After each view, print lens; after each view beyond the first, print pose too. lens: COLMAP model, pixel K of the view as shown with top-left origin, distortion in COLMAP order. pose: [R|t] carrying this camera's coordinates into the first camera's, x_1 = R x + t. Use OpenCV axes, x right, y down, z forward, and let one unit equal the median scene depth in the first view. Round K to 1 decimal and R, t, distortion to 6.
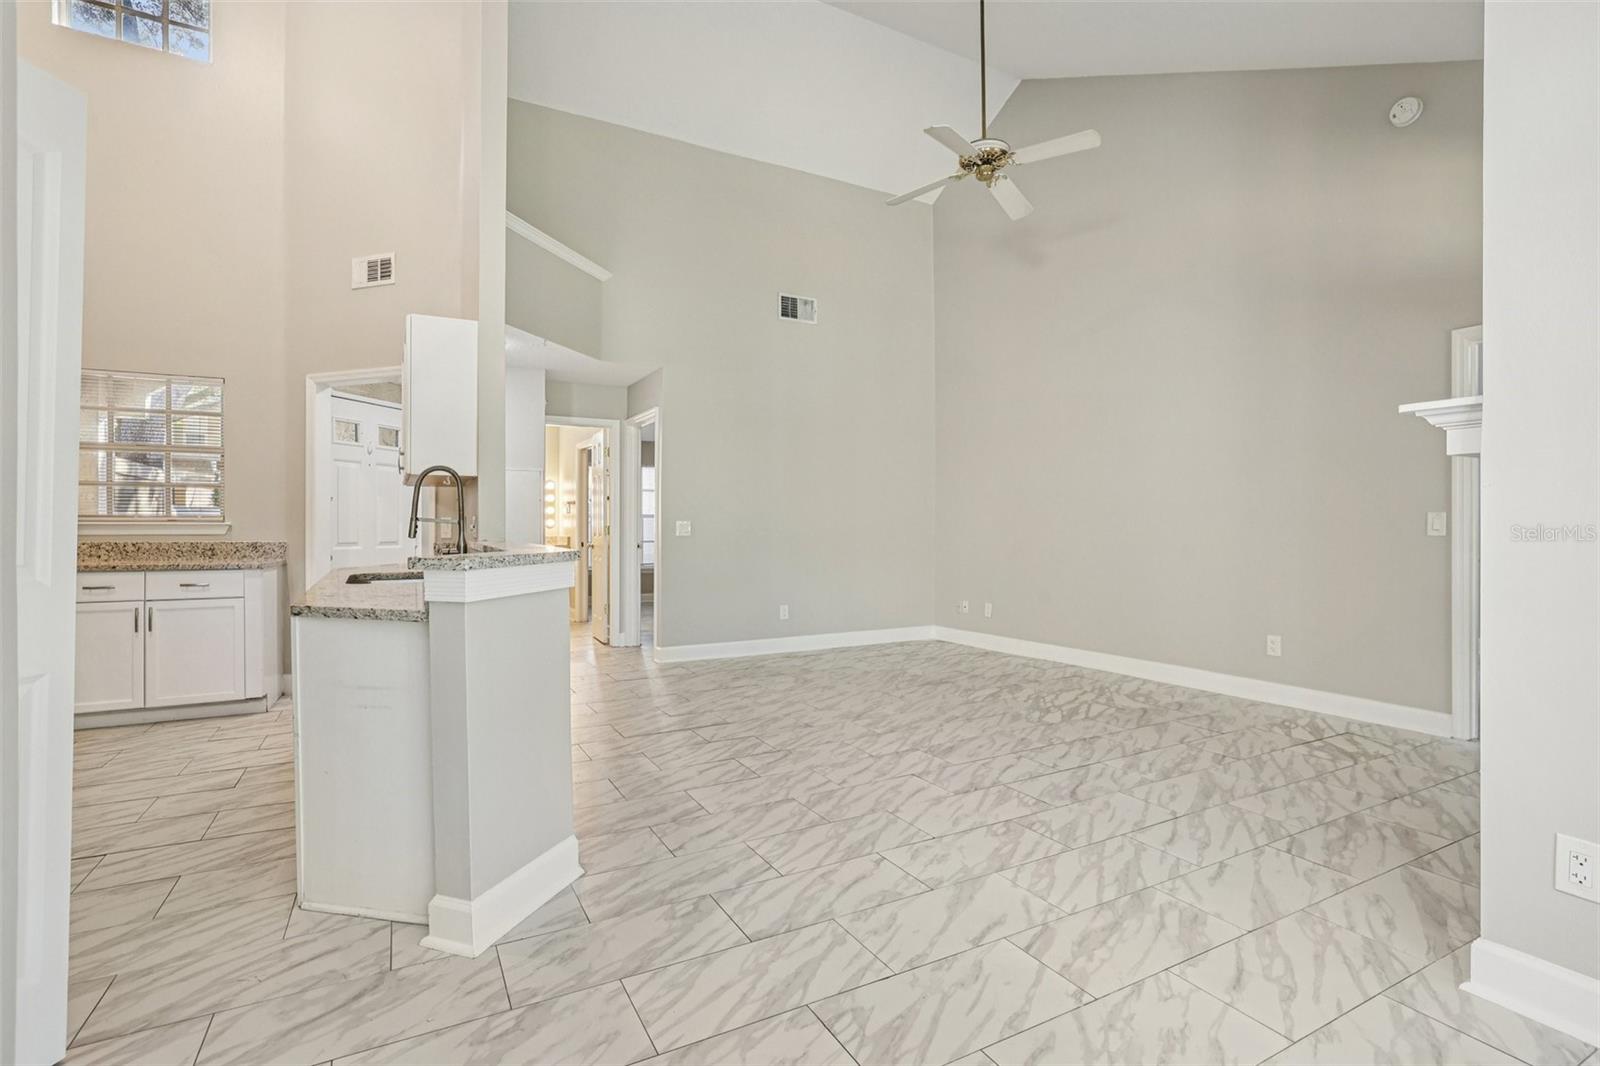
lens RADIAL K [[757.3, 0, 787.8], [0, 757.3, 534.7], [0, 0, 1]] dist [-0.018116, 0.002660]
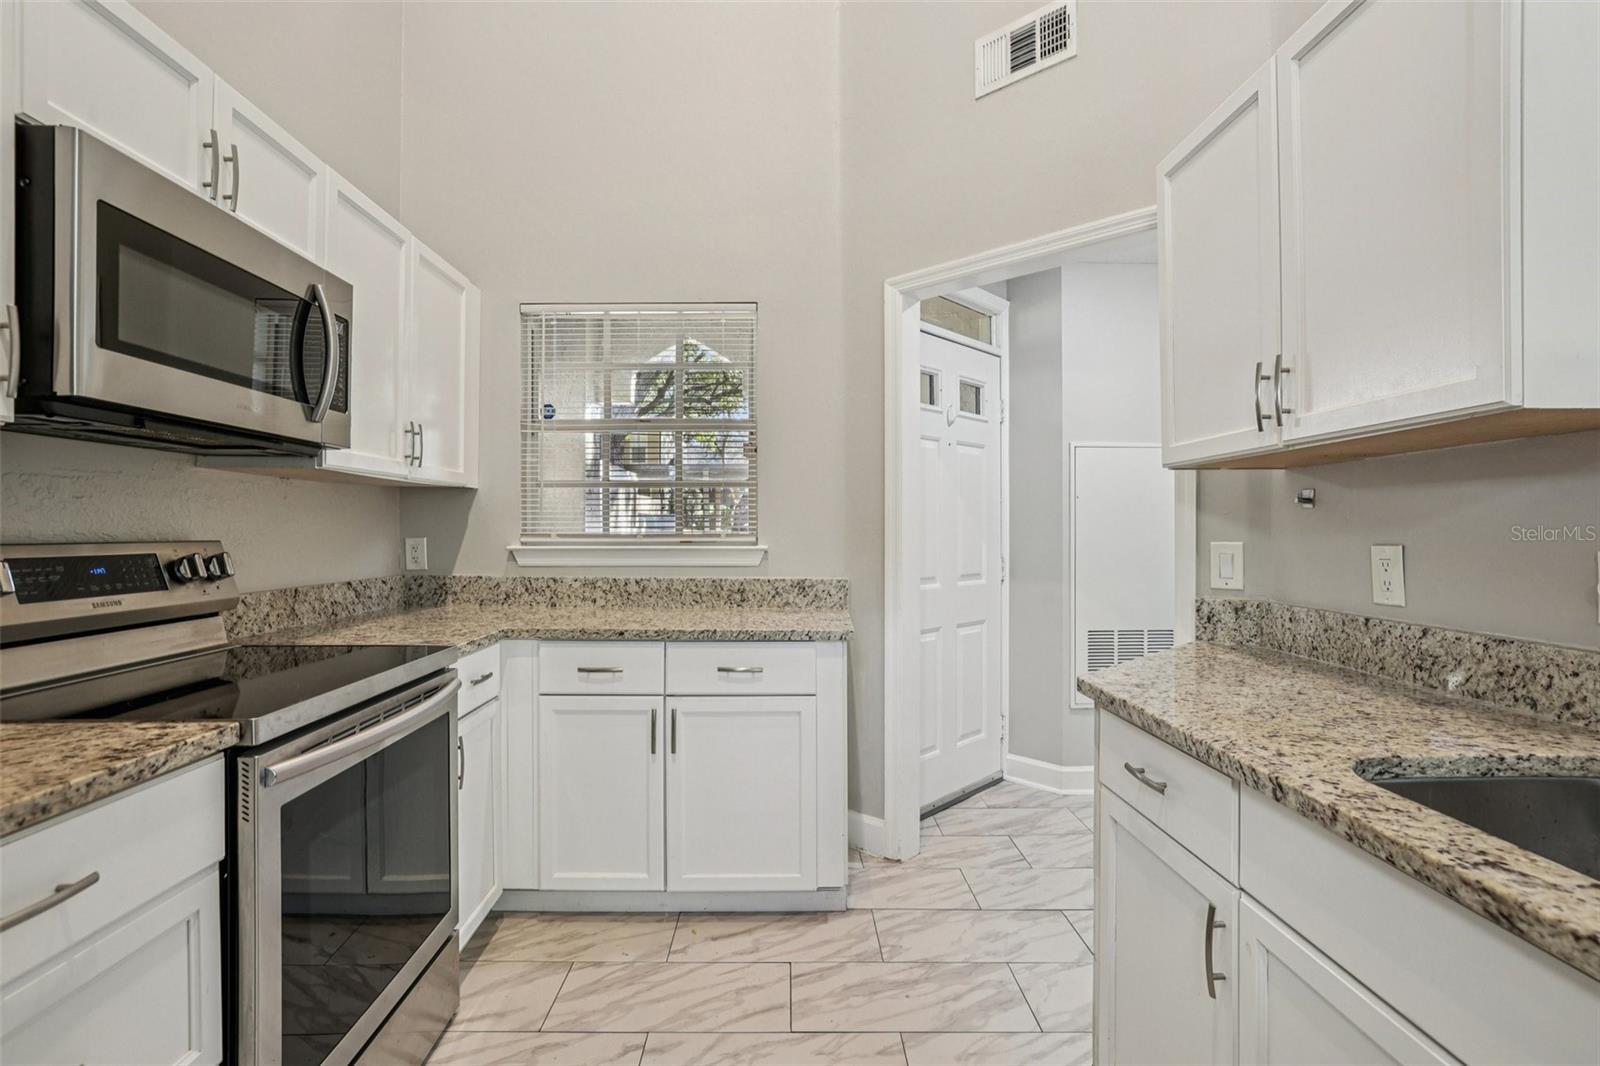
lens RADIAL K [[757.3, 0, 766.2], [0, 757.3, 528.9], [0, 0, 1]] dist [-0.018116, 0.002660]
pose [[0.880180, -0.002258, -0.474635, -0.528953], [-0.002162, 0.999959, -0.008767, -0.028190], [0.474635, 0.008743, 0.880139, 0.545045]]
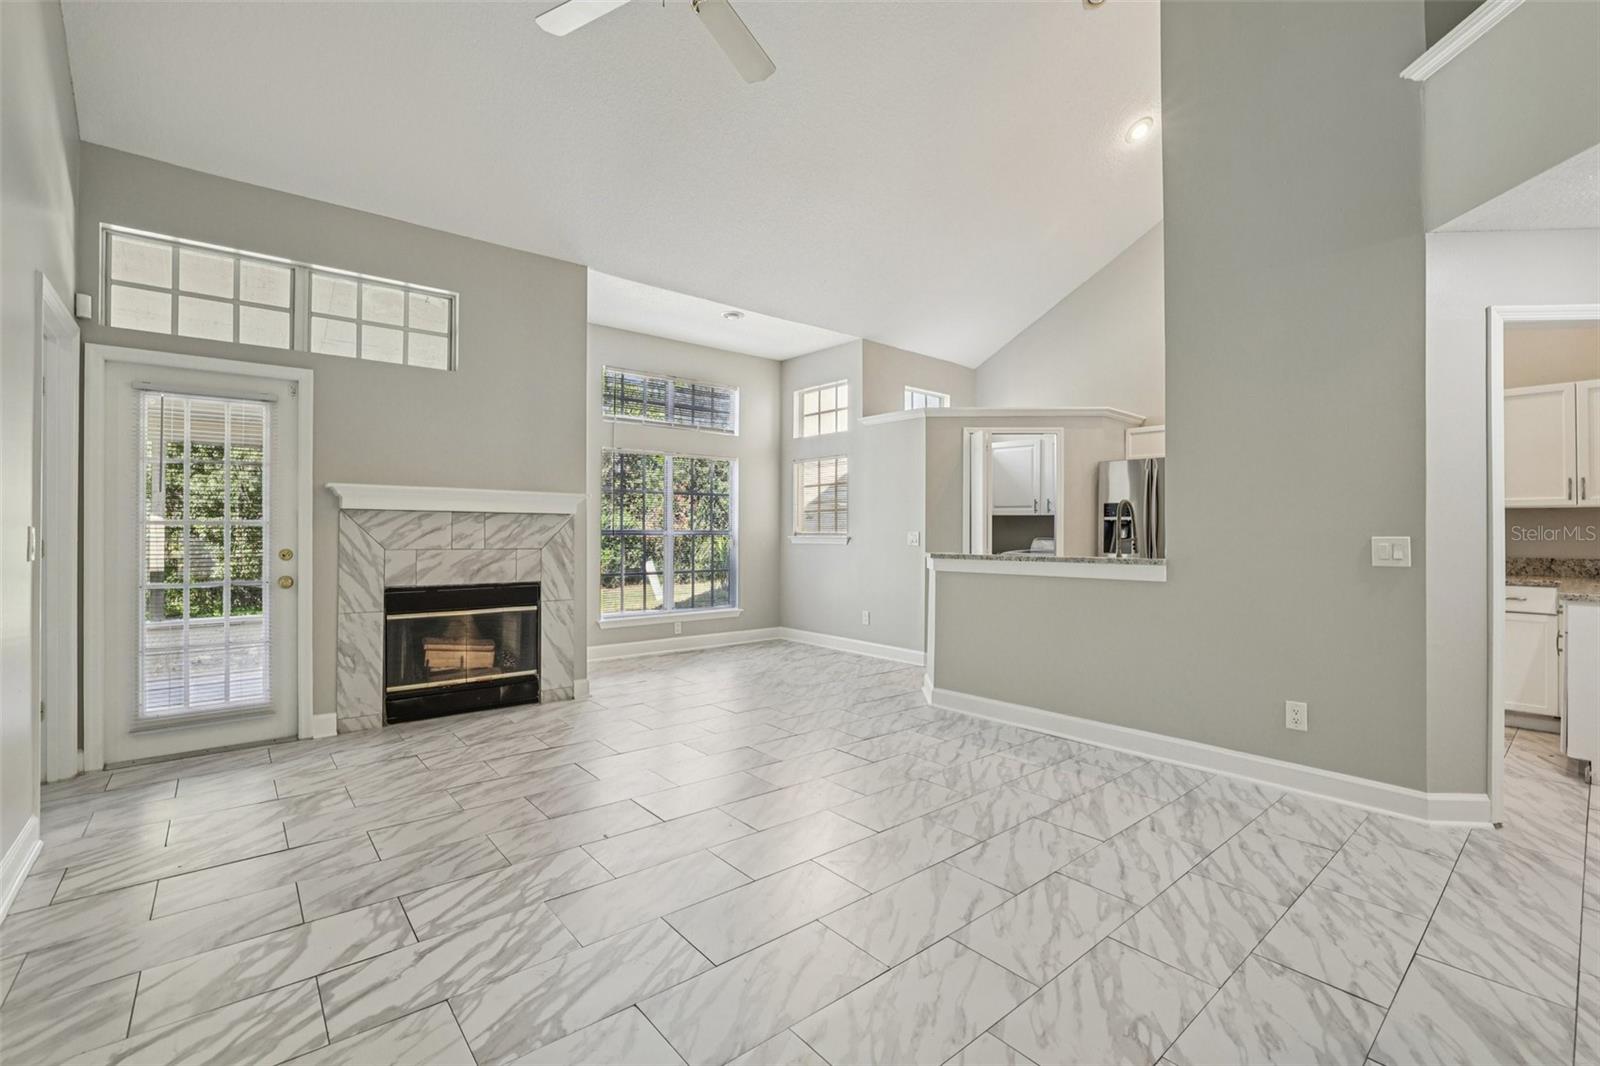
lens RADIAL K [[696.9, 0, 779.6], [0, 696.9, 529.8], [0, 0, 1]] dist [-0.040143, 0.012551]
pose [[-0.981553, -0.004534, -0.191138, 0.305345], [-0.005845, 0.999963, 0.006297, -0.033000], [0.191102, 0.007298, -0.981543, 1.671143]]
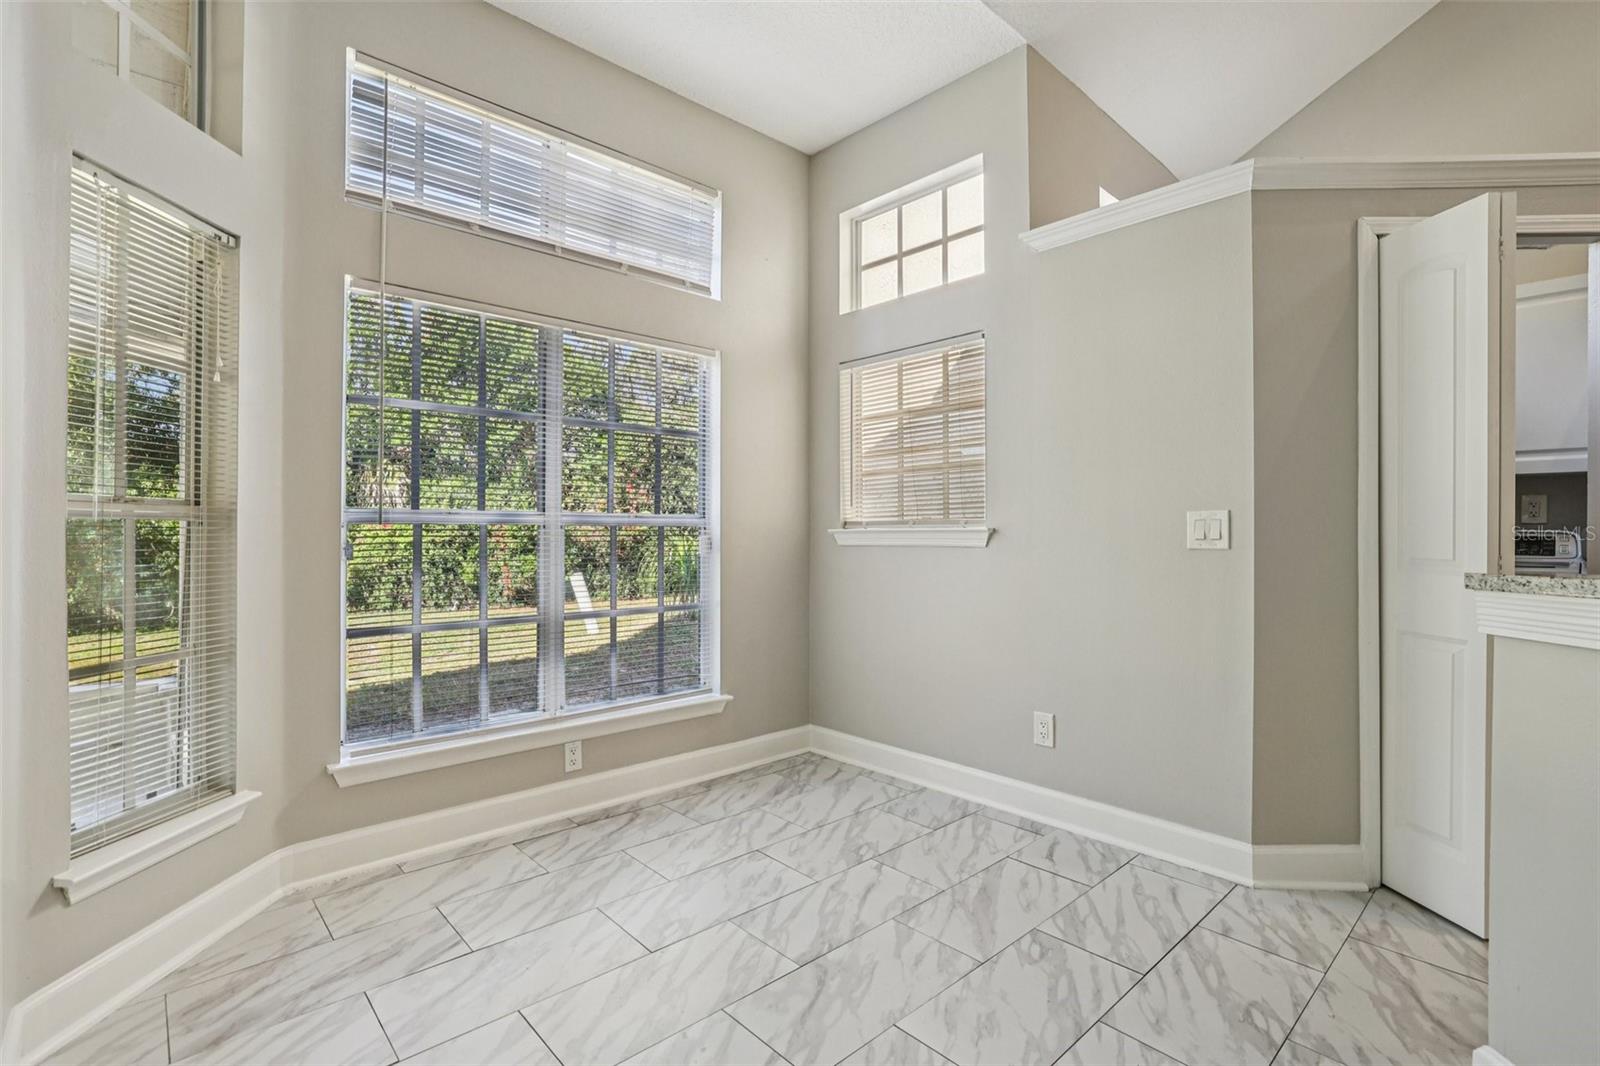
lens RADIAL K [[741.3, 0, 793.2], [0, 741.3, 524.5], [0, 0, 1]] dist [-0.016942, 0.005153]
pose [[-0.967336, -0.006194, -0.253424, 0.199926], [-0.005388, 0.999978, -0.003872, -0.006510], [0.253442, -0.002380, -0.967348, 0.732016]]
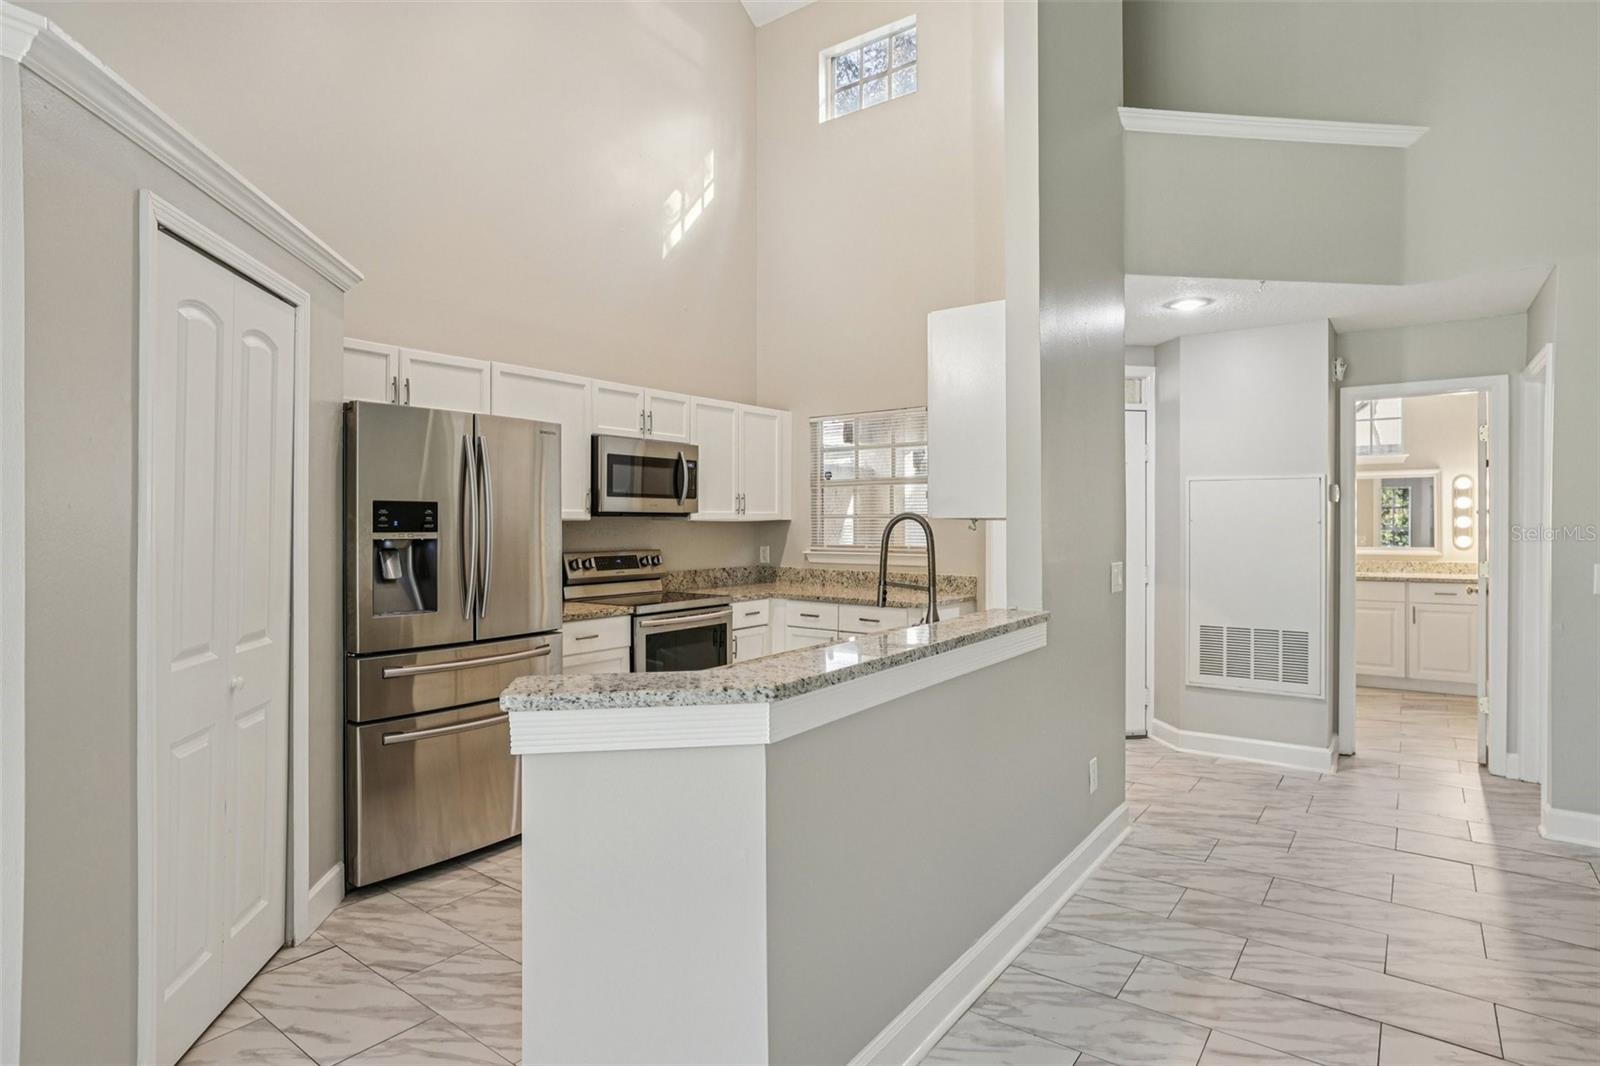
lens RADIAL K [[841.8, 0, 787.6], [0, 841.8, 522.2], [0, 0, 1]] dist [-0.003324, 0.005169]
pose [[0.421156, 0.000458, -0.906988, 0.204365], [-0.004207, 0.999990, -0.001448, -0.065050], [0.906979, 0.004425, 0.421154, 0.425138]]
